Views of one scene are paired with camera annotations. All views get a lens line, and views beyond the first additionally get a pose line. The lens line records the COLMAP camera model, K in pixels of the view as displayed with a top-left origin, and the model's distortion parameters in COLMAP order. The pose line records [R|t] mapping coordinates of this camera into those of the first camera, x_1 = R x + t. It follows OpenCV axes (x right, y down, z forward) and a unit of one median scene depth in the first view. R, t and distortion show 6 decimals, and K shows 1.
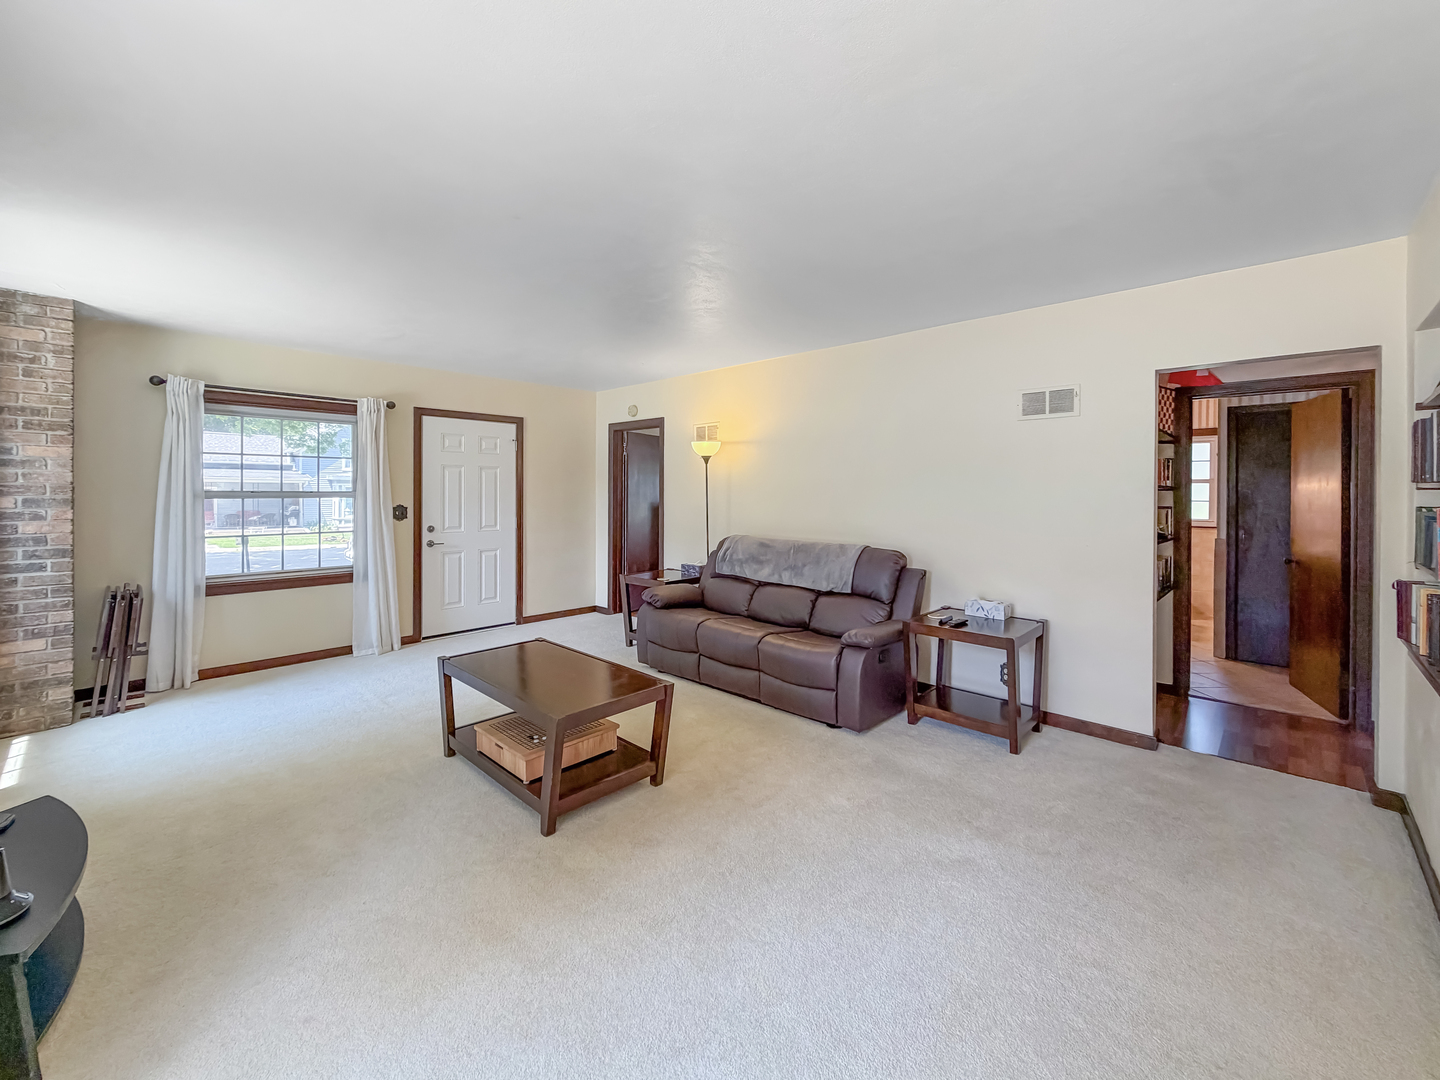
lens RADIAL K [[583.5, 0, 723.9], [0, 583.5, 538.4], [0, 0, 1]] dist [-0.000118, 0.000044]
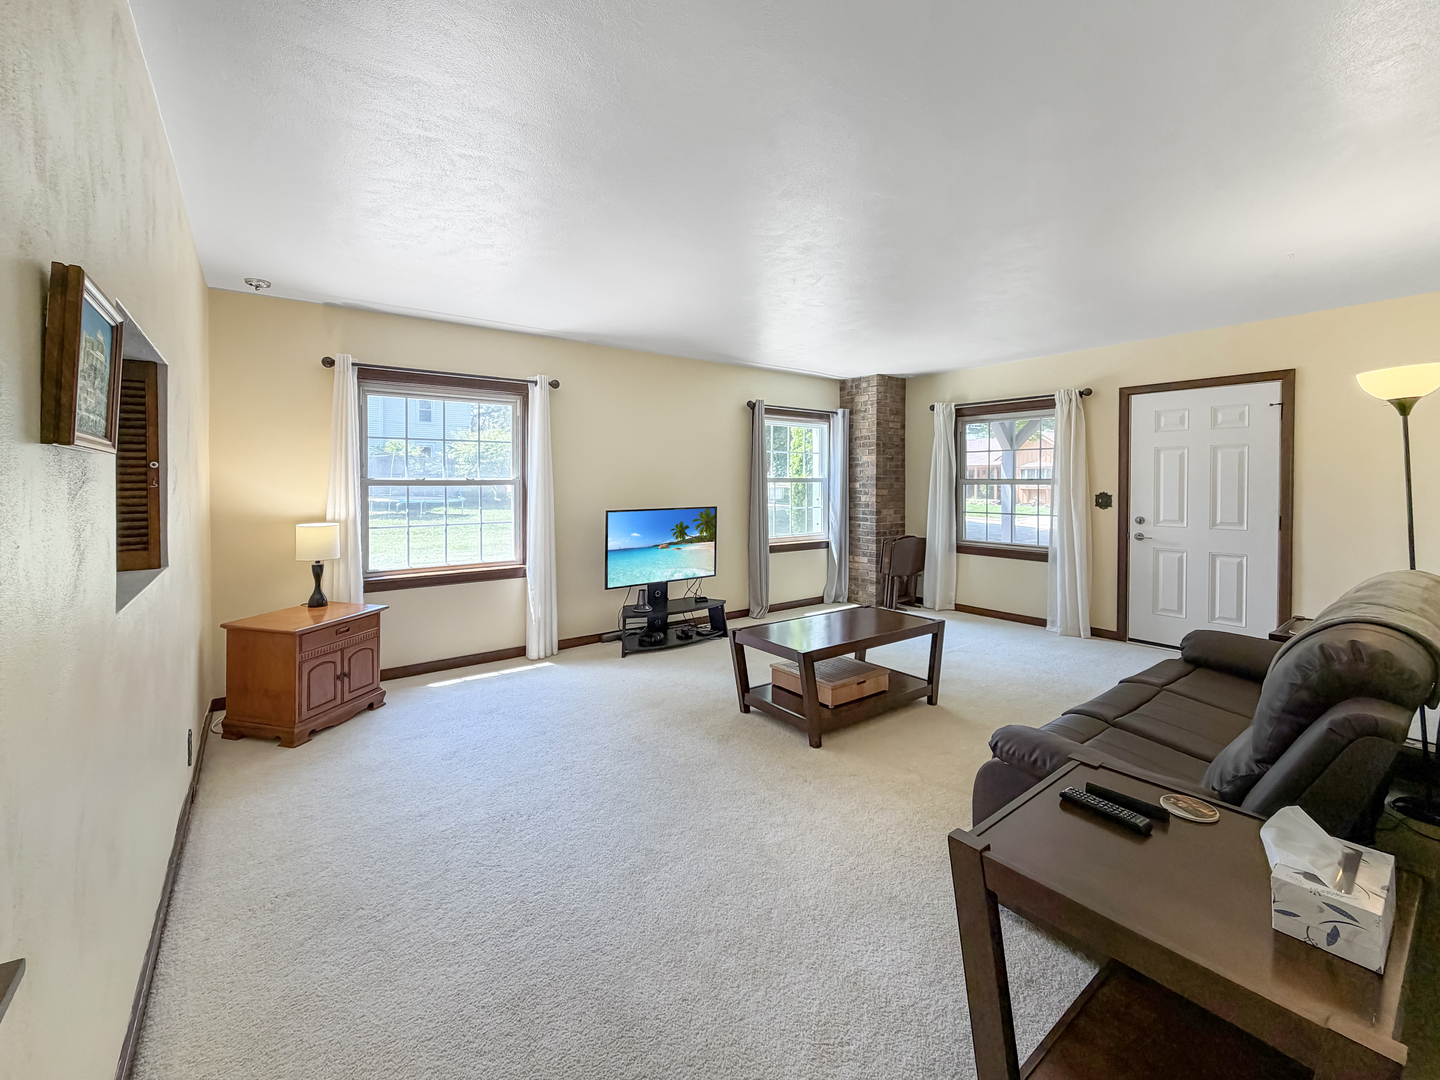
lens RADIAL K [[583.5, 0, 702.4], [0, 583.5, 543.6], [0, 0, 1]] dist [-0.000118, 0.000044]
pose [[-0.163438, 0.103439, -0.981116, 0.540201], [-0.077827, 0.990037, 0.117344, -0.037003], [0.983479, 0.095536, -0.153759, 0.525661]]
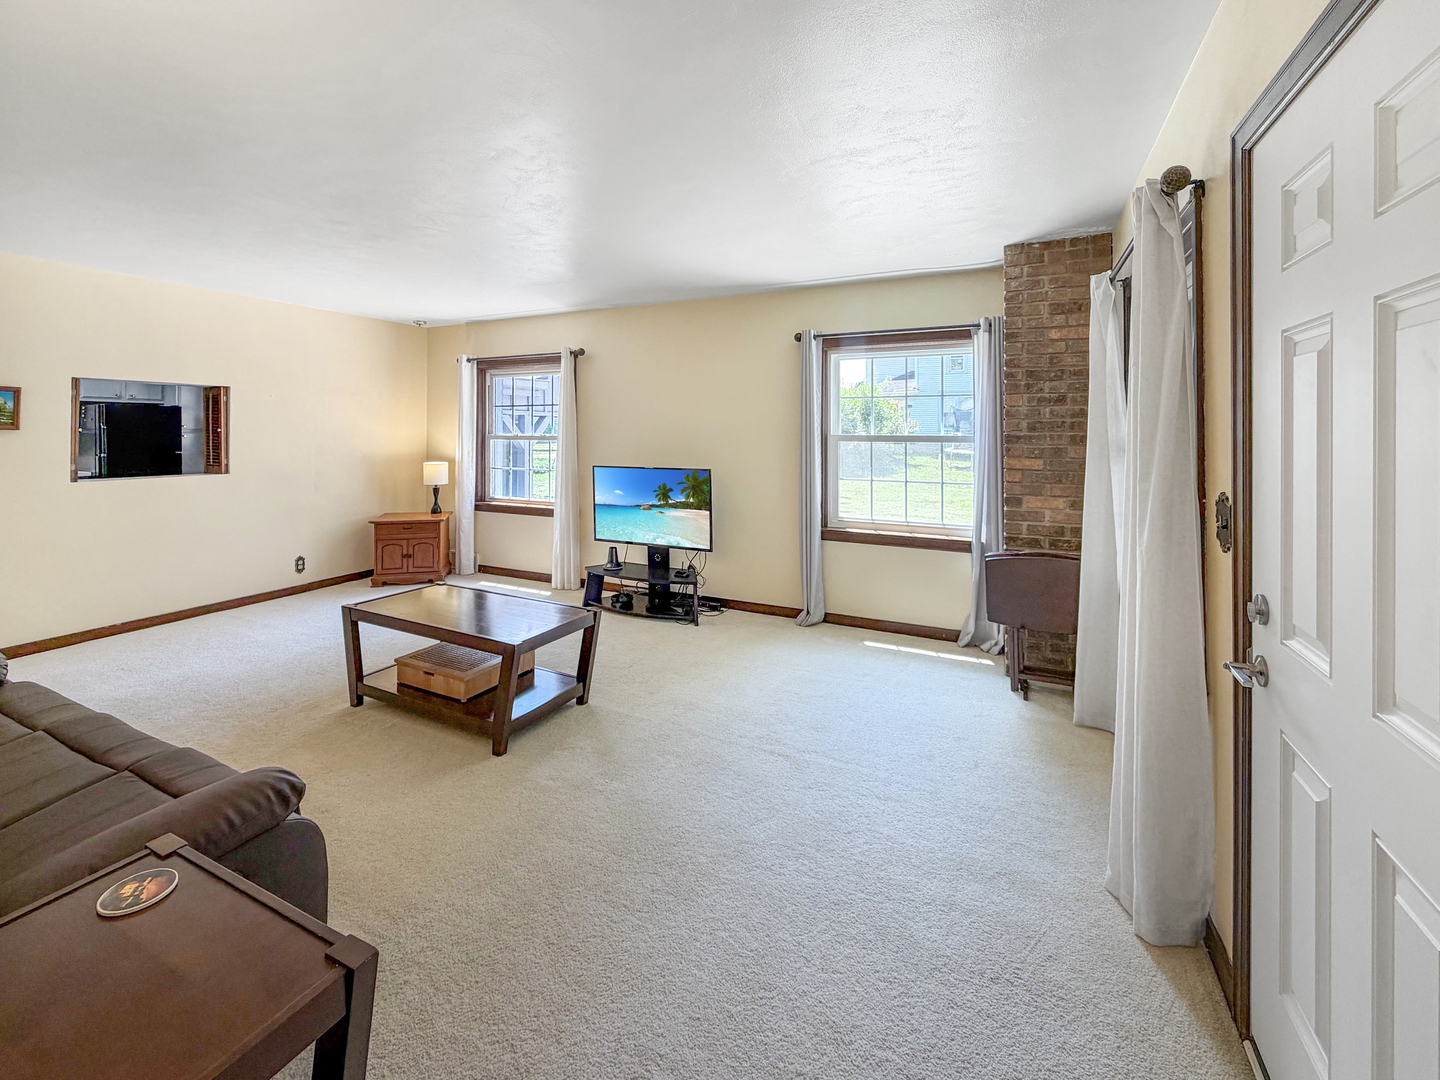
lens RADIAL K [[583.5, 0, 676.5], [0, 583.5, 486.9], [0, 0, 1]] dist [-0.000118, 0.000044]
pose [[-0.946394, 0.020187, -0.322382, -0.181044], [-0.034306, 0.986118, 0.162462, -0.098055], [0.321186, 0.164813, -0.932564, 1.203481]]
